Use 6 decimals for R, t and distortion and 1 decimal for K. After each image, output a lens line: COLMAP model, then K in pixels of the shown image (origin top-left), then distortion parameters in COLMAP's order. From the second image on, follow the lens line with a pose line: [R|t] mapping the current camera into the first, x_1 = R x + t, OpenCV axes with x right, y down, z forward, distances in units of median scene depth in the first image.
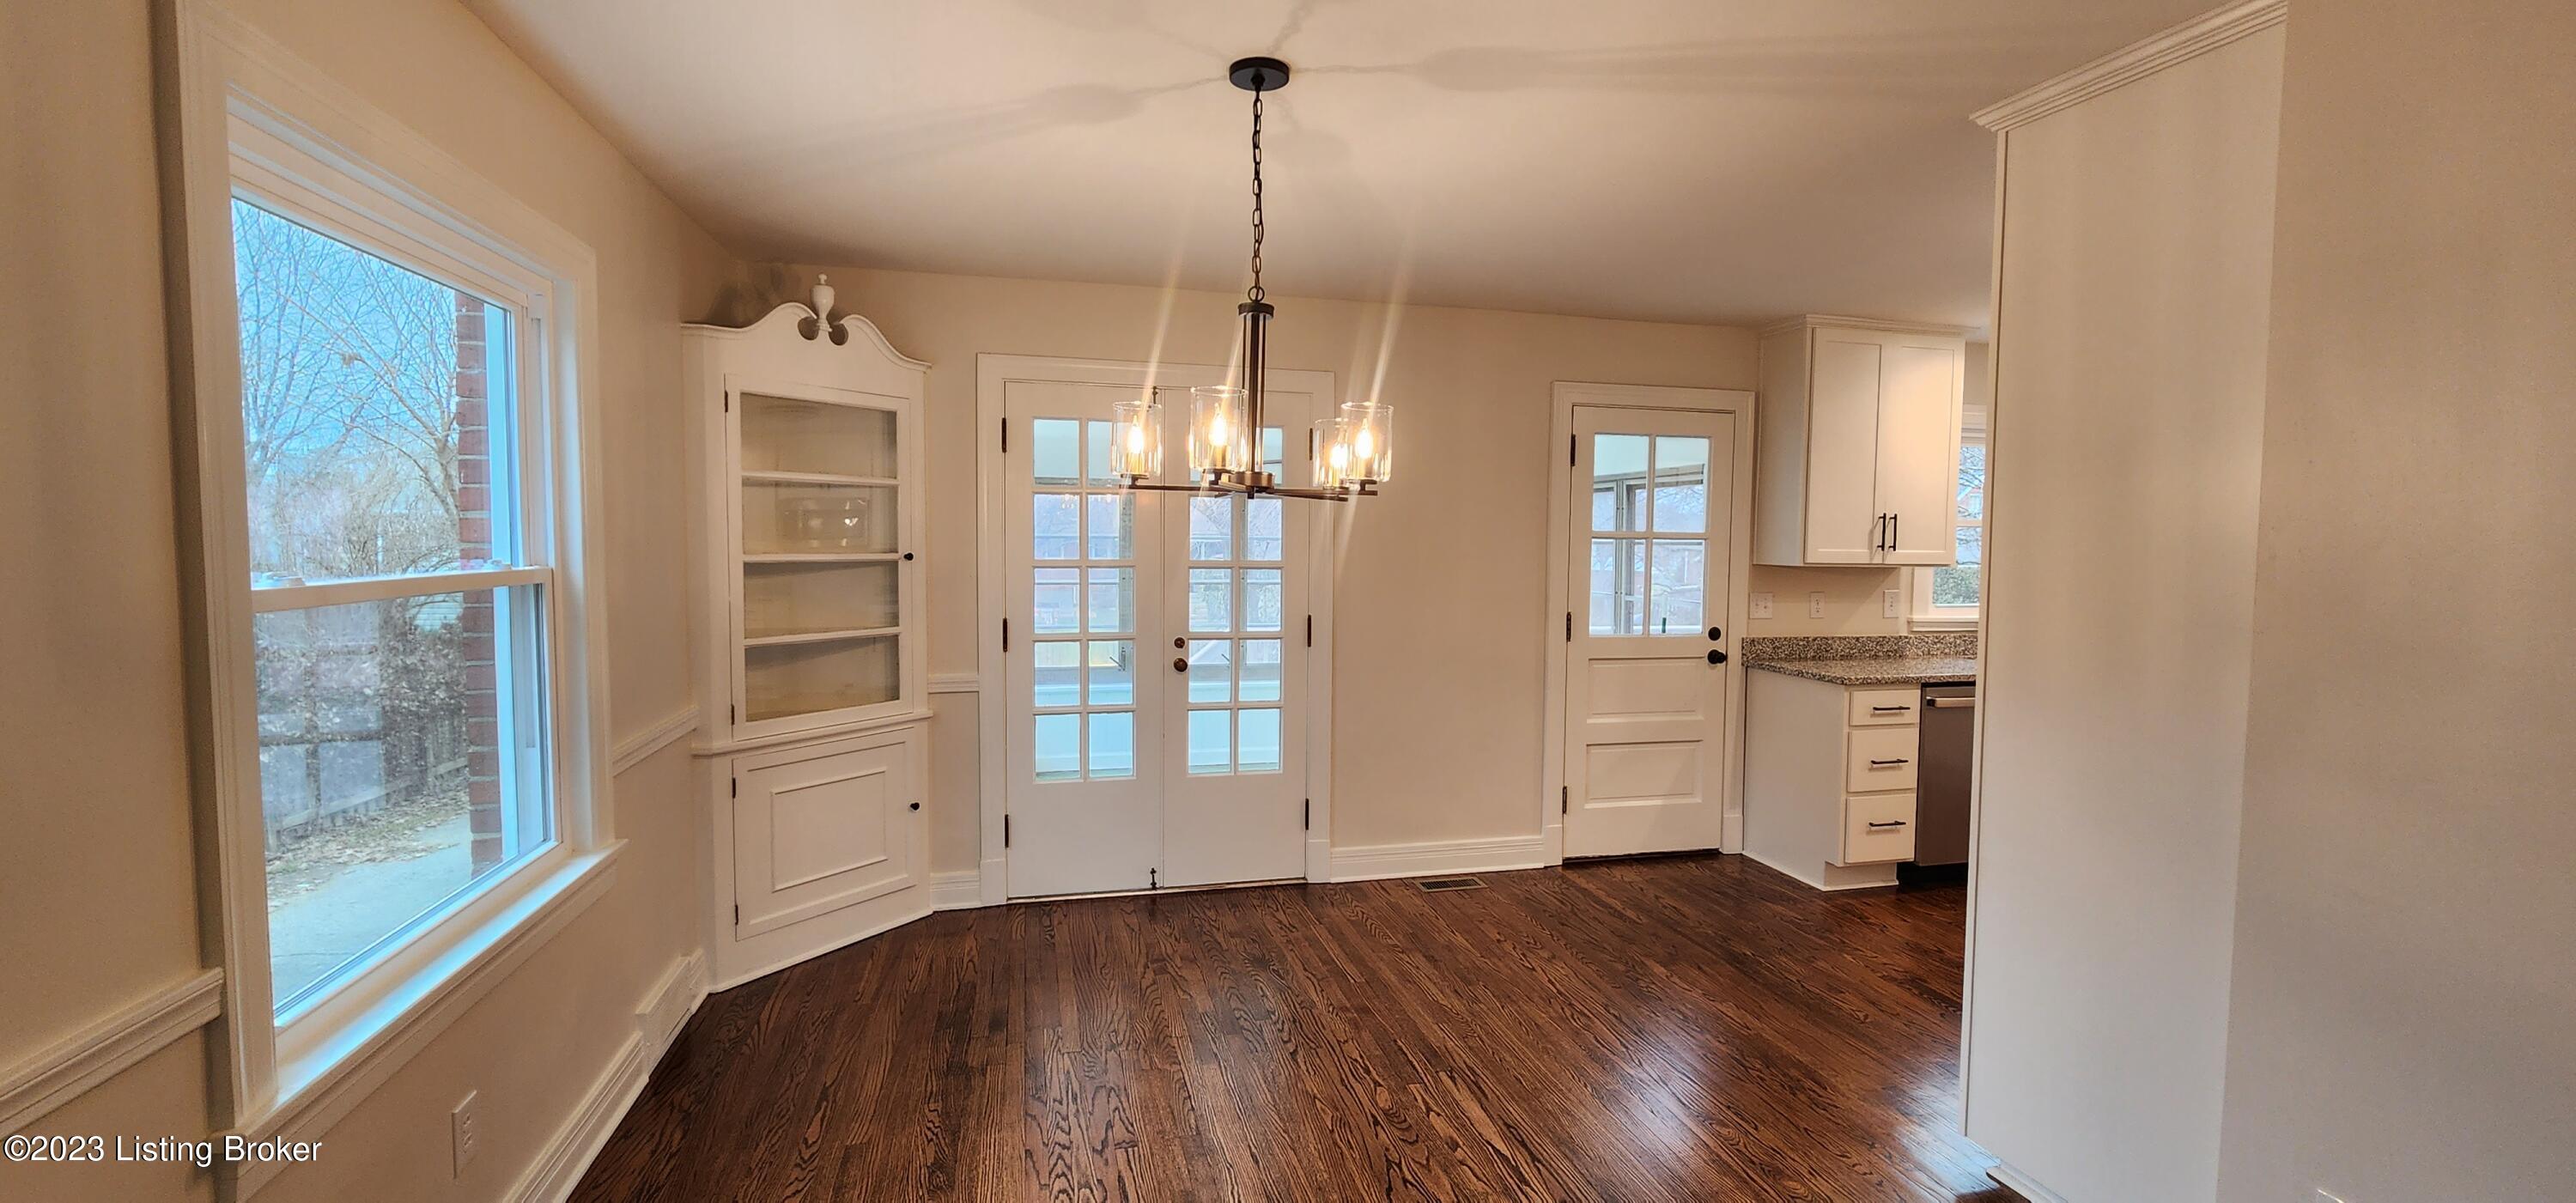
lens RADIAL K [[1047.3, 0, 1266.0], [0, 1047.3, 610.6], [0, 0, 1]] dist [-0.000784, -0.001360]
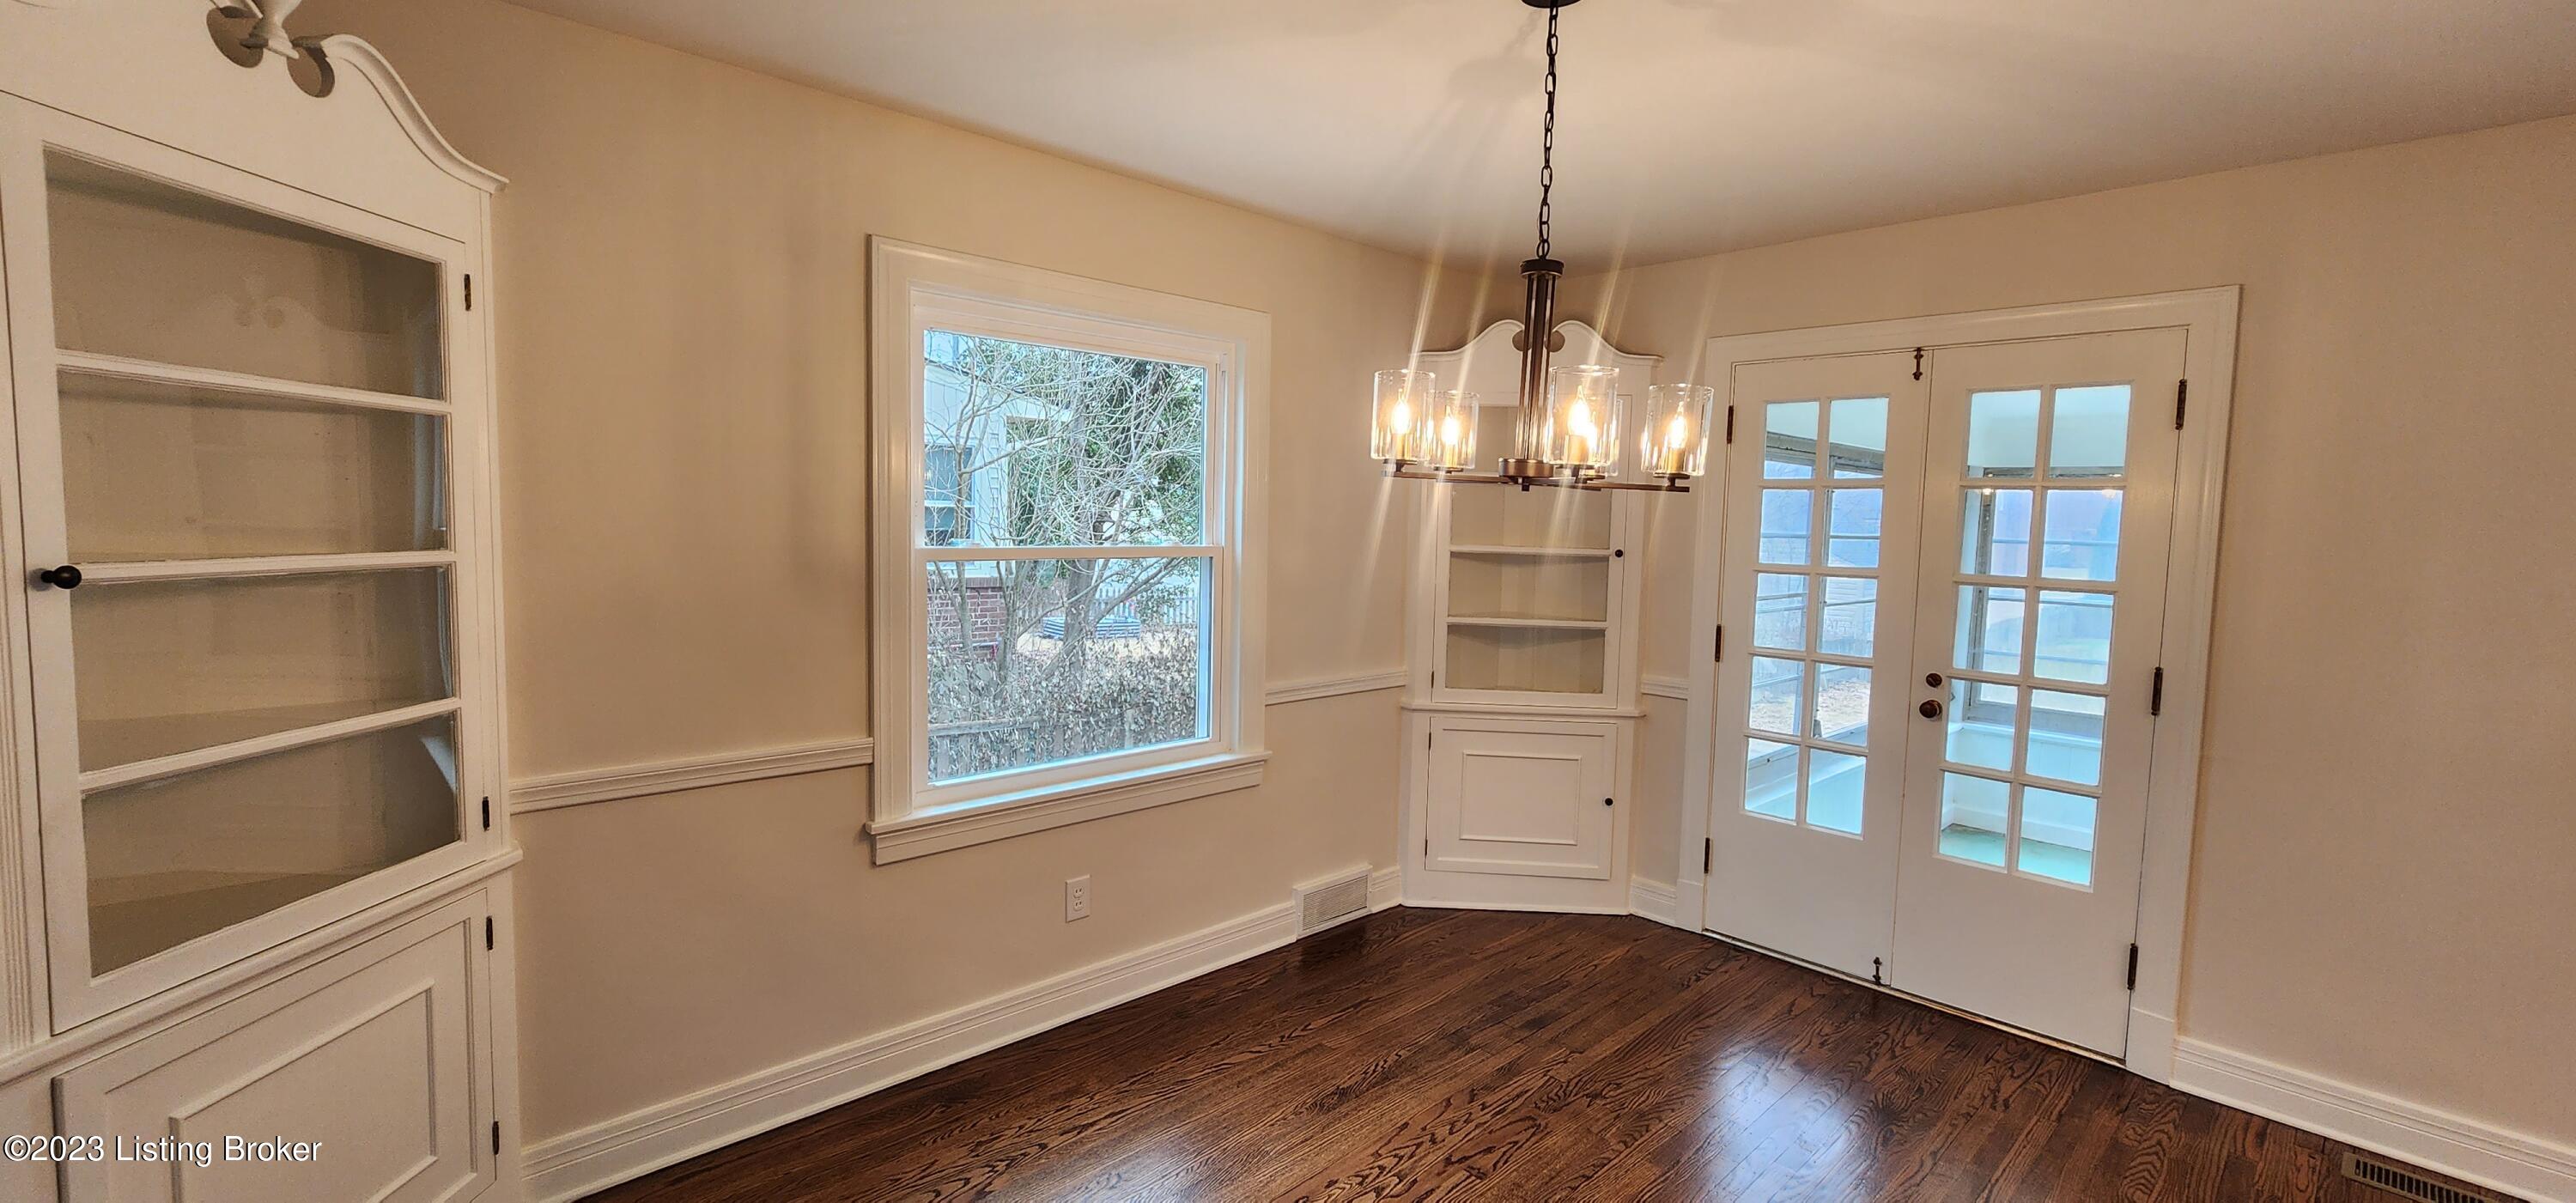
lens RADIAL K [[1047.3, 0, 1277.3], [0, 1047.3, 584.9], [0, 0, 1]] dist [-0.000784, -0.001360]
pose [[0.508698, 0.070363, -0.858065, 0.354388], [-0.084494, 0.995924, 0.031575, -0.024632], [0.856789, 0.056439, 0.512569, 0.205804]]
